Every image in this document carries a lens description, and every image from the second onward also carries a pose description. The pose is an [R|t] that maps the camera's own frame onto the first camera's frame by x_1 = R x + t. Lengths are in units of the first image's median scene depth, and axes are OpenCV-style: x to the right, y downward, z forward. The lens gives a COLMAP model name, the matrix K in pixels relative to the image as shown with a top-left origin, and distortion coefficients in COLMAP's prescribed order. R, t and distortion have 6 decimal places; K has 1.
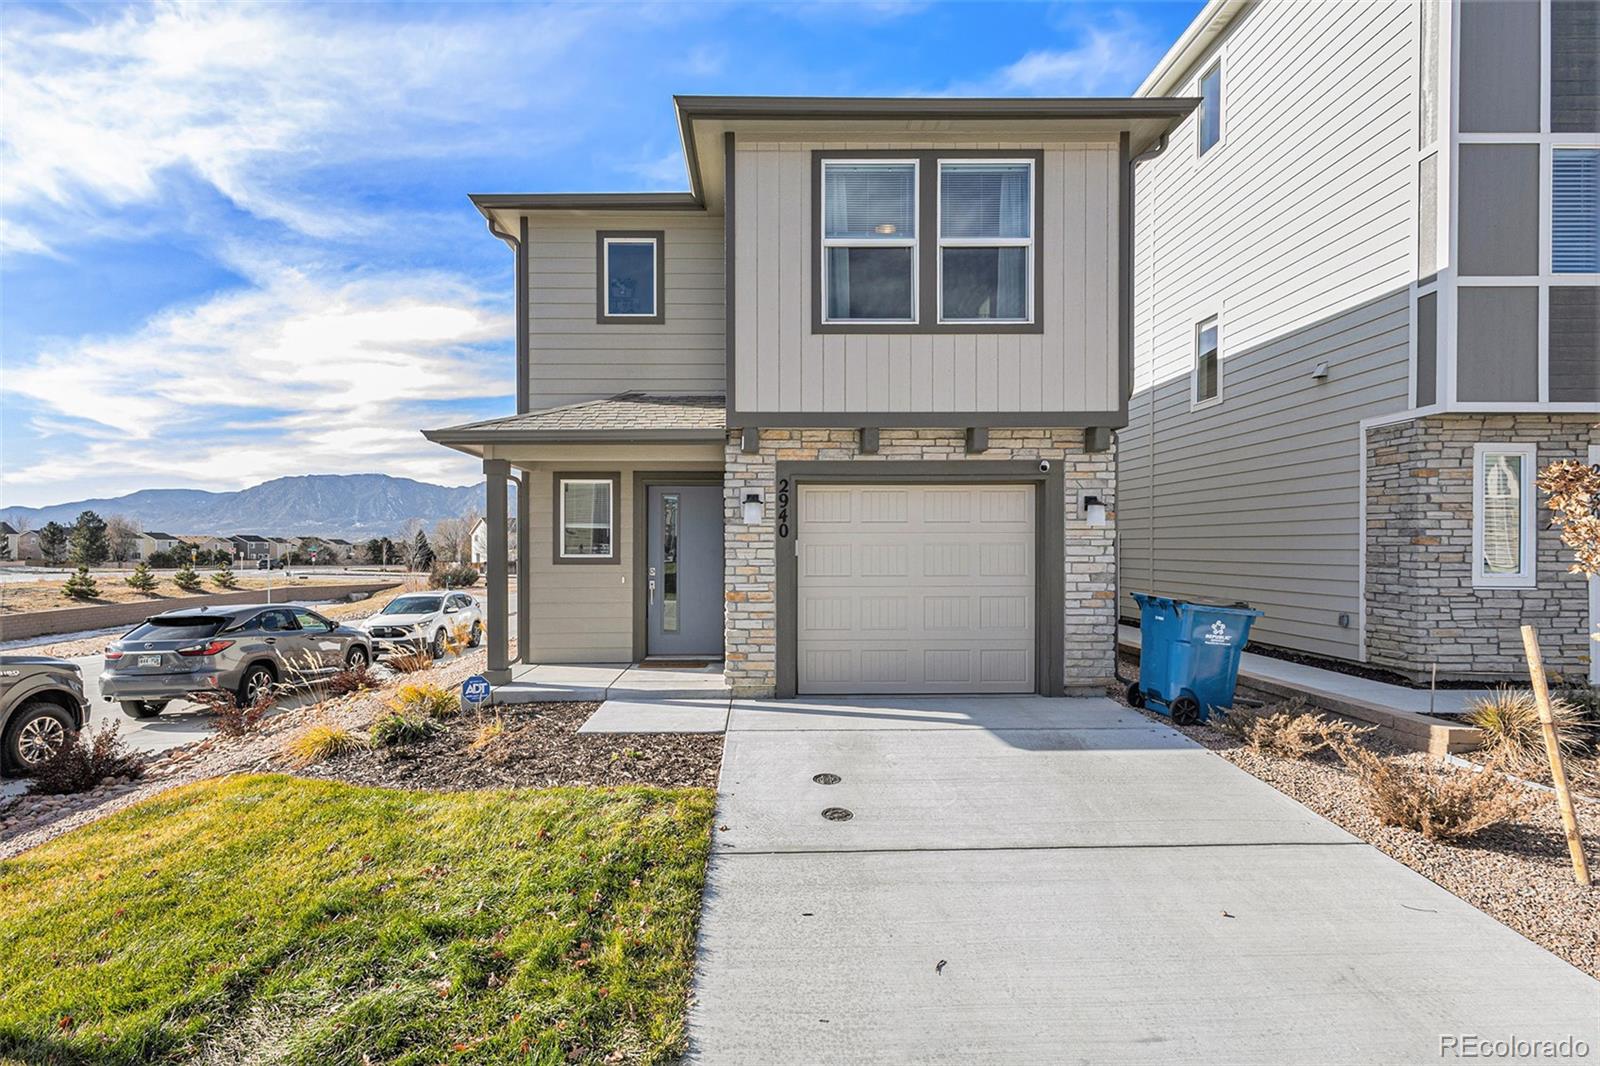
lens RADIAL K [[749.4, 0, 791.0], [0, 749.4, 546.9], [0, 0, 1]] dist [0.028340, 0.000369]
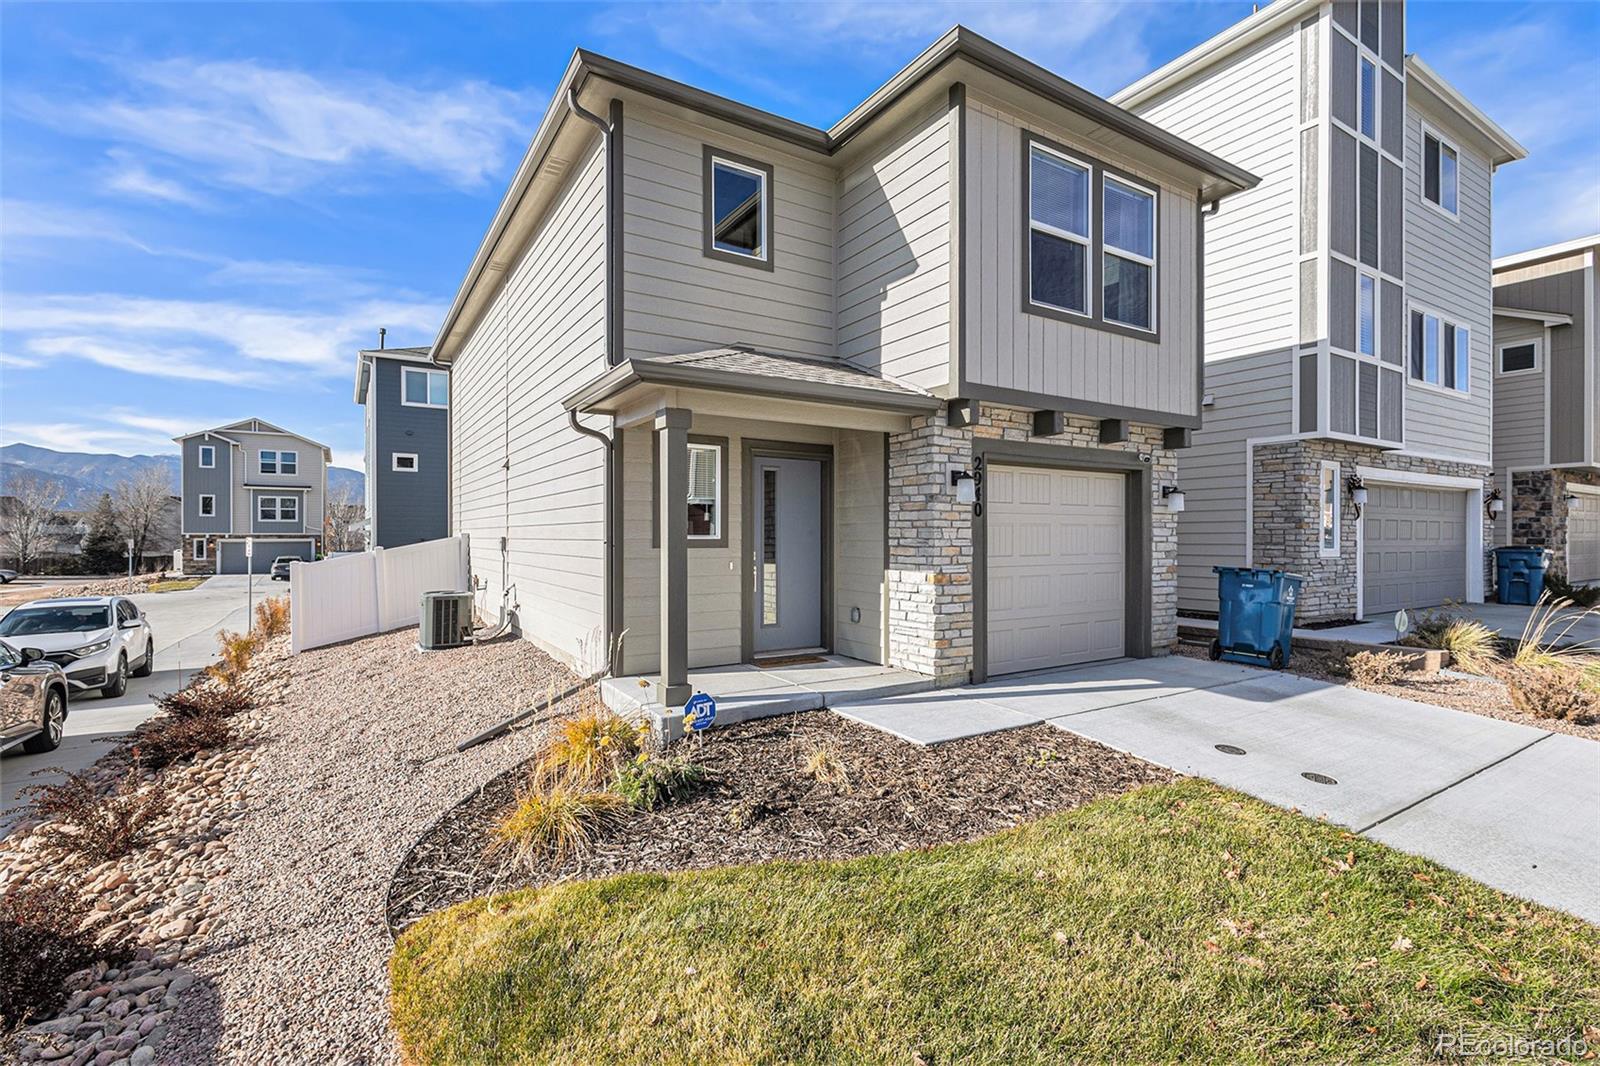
lens RADIAL K [[719.4, 0, 800.0], [0, 719.4, 533.0], [0, 0, 1]] dist [0.015483, -0.000014]
pose [[0.857468, 0.003780, 0.514523, -0.683450], [-0.000684, 0.999980, -0.006208, 0.014354], [-0.514537, 0.004971, 0.857454, 0.320703]]
